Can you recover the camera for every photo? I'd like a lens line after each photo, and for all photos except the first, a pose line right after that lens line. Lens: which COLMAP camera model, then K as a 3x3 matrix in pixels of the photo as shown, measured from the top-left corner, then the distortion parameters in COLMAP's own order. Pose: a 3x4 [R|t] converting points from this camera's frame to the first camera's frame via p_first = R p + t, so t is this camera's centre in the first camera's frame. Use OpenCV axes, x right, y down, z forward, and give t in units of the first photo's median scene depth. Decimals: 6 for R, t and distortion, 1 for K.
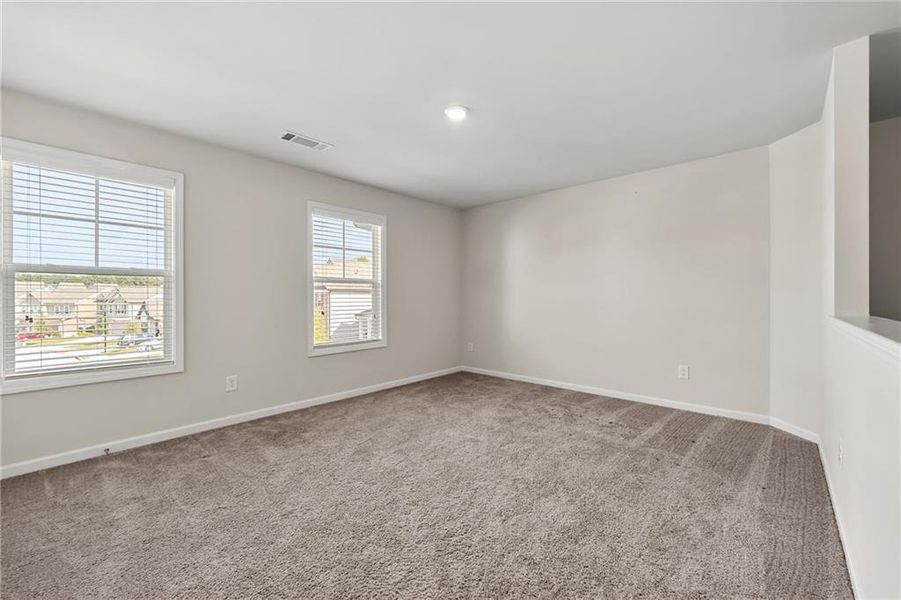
lens RADIAL K [[385.1, 0, 452.4], [0, 385.1, 302.5], [0, 0, 1]] dist [0.000952, -0.001578]
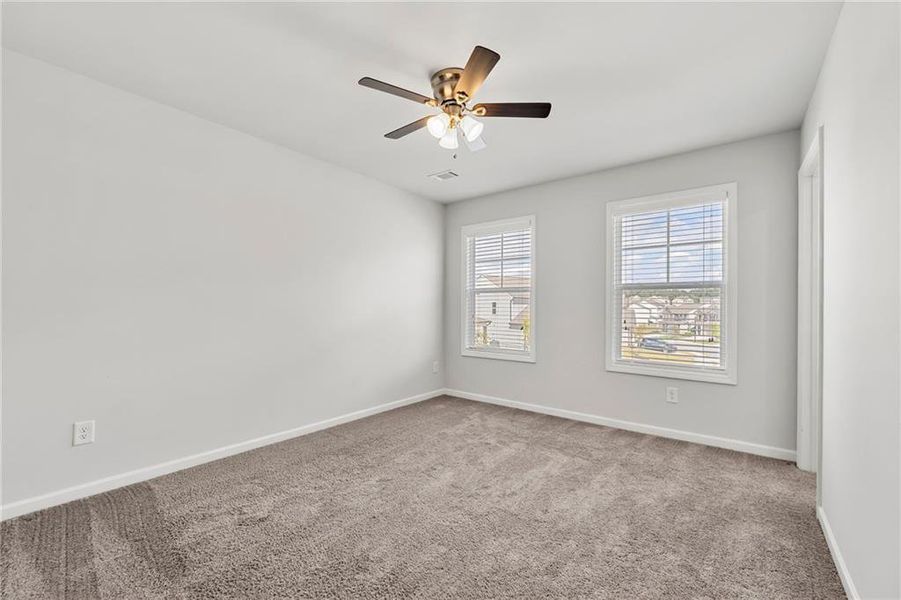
lens RADIAL K [[369.4, 0, 452.2], [0, 369.4, 304.3], [0, 0, 1]] dist [-0.000460, 0.000440]
pose [[0.045147, -0.006731, -0.998958, 0.244484], [-0.016804, 0.999831, -0.007497, -0.003135], [0.998839, 0.017125, 0.045027, 0.283690]]
